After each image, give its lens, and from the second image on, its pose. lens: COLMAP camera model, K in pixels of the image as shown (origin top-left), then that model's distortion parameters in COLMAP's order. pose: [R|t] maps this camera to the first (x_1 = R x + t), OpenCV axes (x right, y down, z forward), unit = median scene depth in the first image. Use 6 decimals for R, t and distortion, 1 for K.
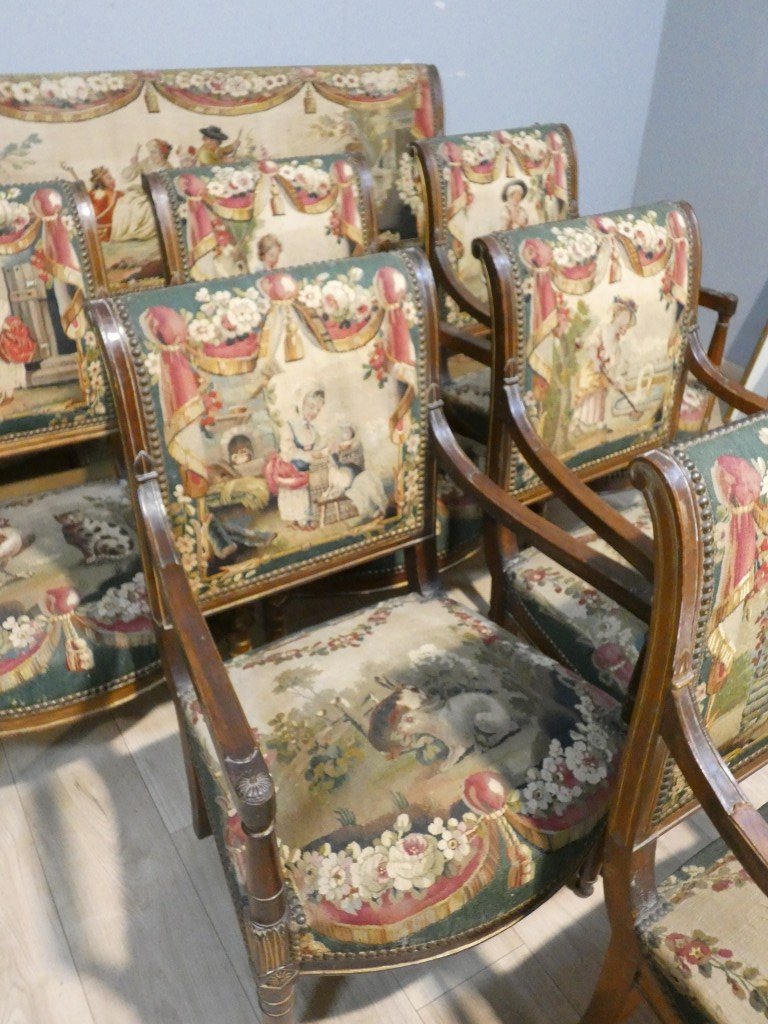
lens RADIAL K [[867.7, 0, 387.9], [0, 867.7, 522.2], [0, 0, 1]] dist [0.000809, -0.005846]
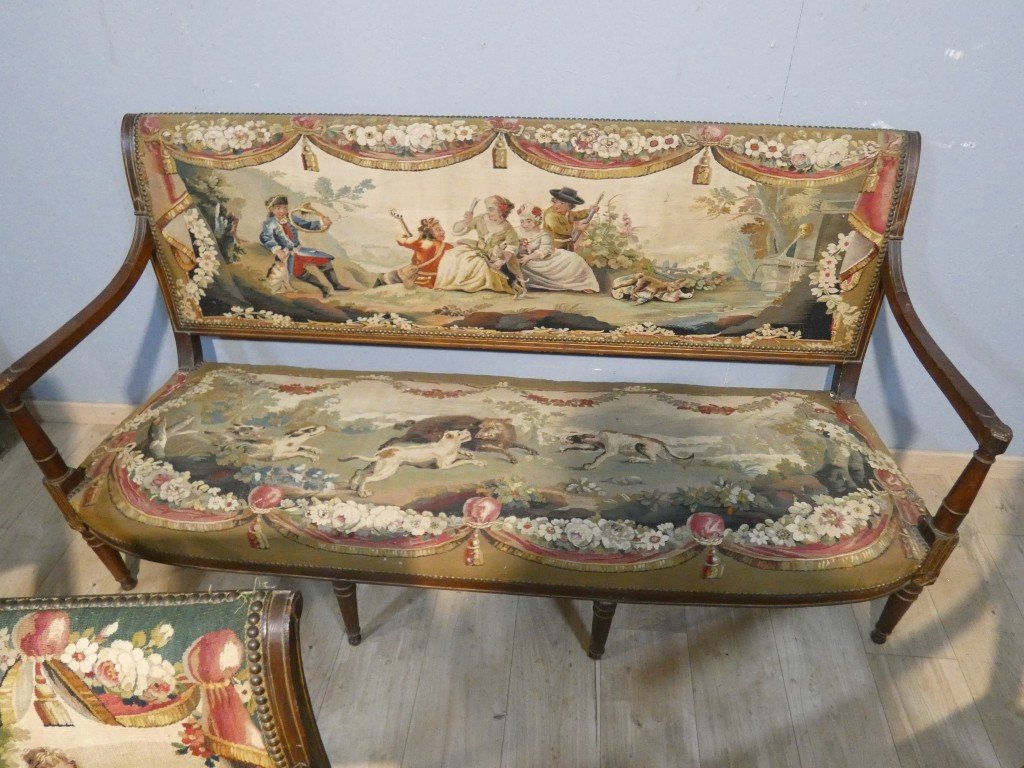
lens RADIAL K [[711.0, 0, 517.8], [0, 711.0, 388.1], [0, 0, 1]] dist [-0.019311, 0.006231]
pose [[0.795235, 0.343151, -0.499849, 0.233020], [-0.304805, 0.938937, 0.159658, -0.492292], [0.524114, 0.025391, 0.851270, 0.516954]]
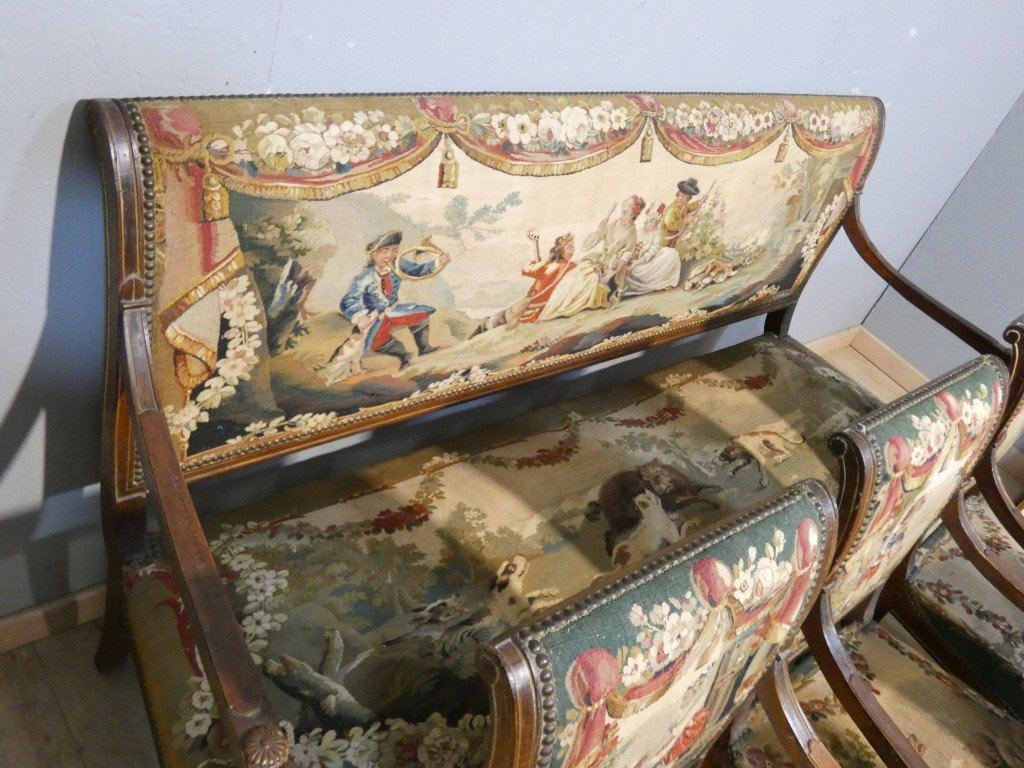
lens RADIAL K [[864.8, 0, 512.8], [0, 864.8, 386.4], [0, 0, 1]] dist [-0.019807, -0.003411]
pose [[0.954403, 0.134590, 0.266459, -0.679085], [-0.167703, 0.980166, 0.105591, -0.452563], [-0.246962, -0.145463, 0.958045, 0.442034]]
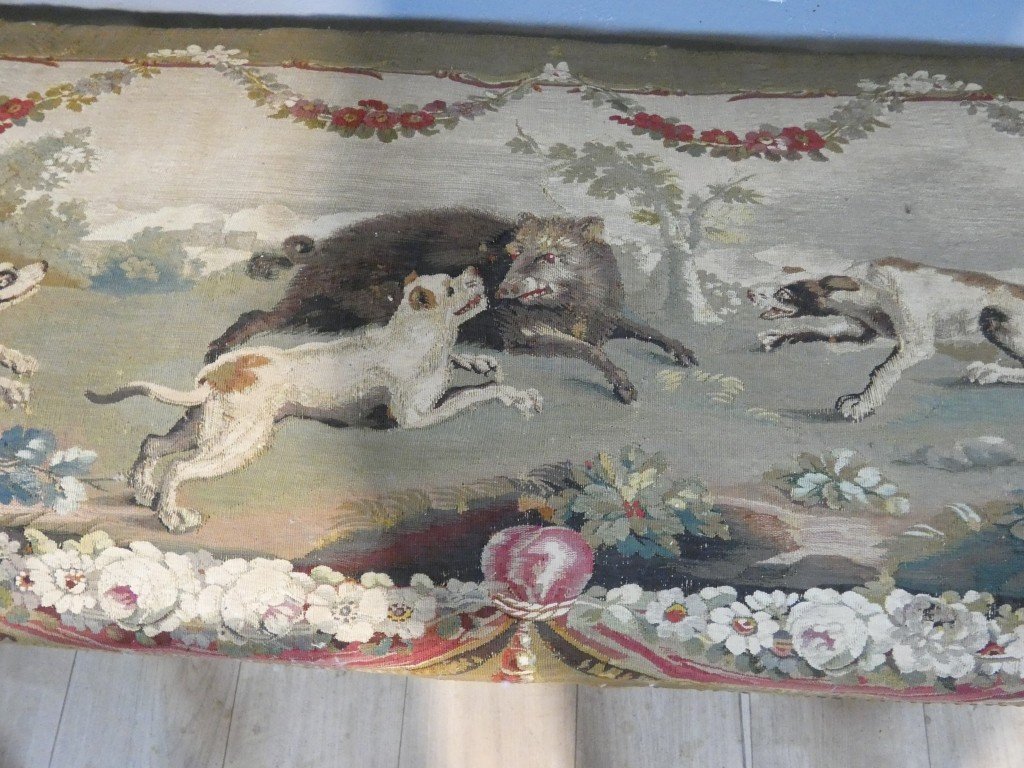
lens RADIAL K [[711.0, 0, 518.3], [0, 711.0, 374.8], [0, 0, 1]] dist [-0.019311, 0.006231]
pose [[0.815049, 0.531584, -0.230466, -0.162560], [-0.294403, 0.722567, 0.625479, -0.436175], [0.499021, -0.441946, 0.745427, 1.046645]]
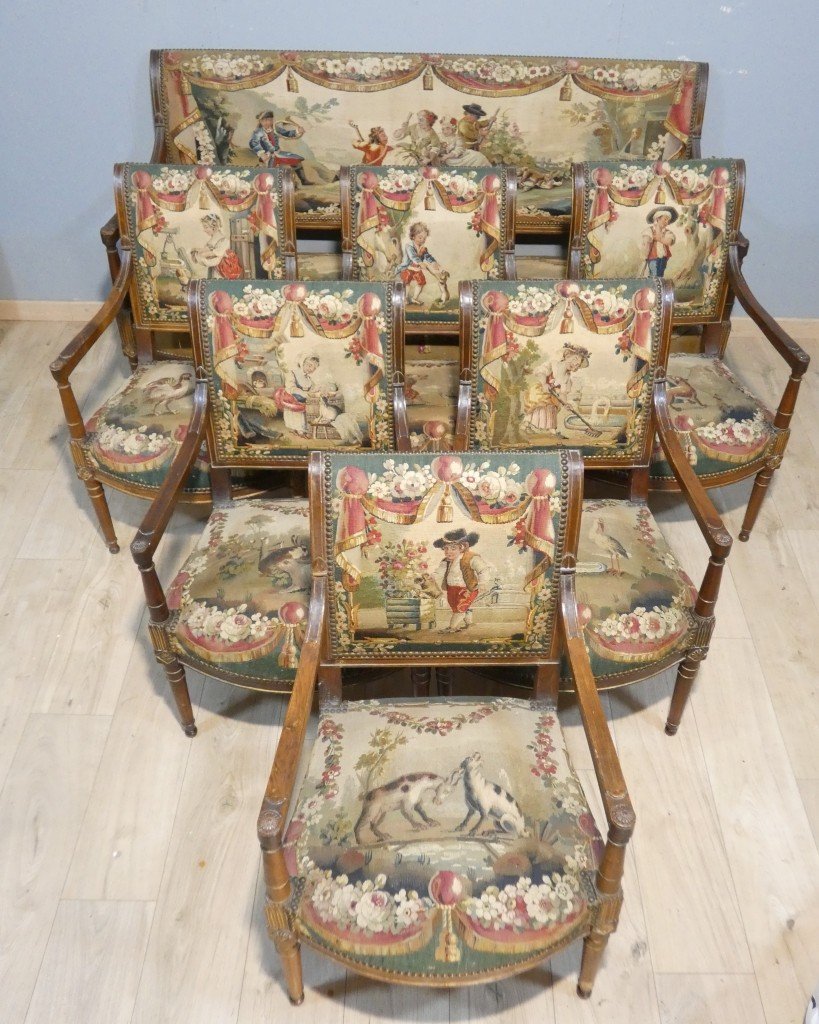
lens RADIAL K [[981.8, 0, 431.1], [0, 981.8, 507.5], [0, 0, 1]] dist [0.000931, 0.000000]
pose [[0.848081, 0.336904, -0.408967, 0.678805], [-0.287348, 0.940907, 0.179234, -0.200057], [0.445185, -0.034489, 0.894774, -0.392729]]
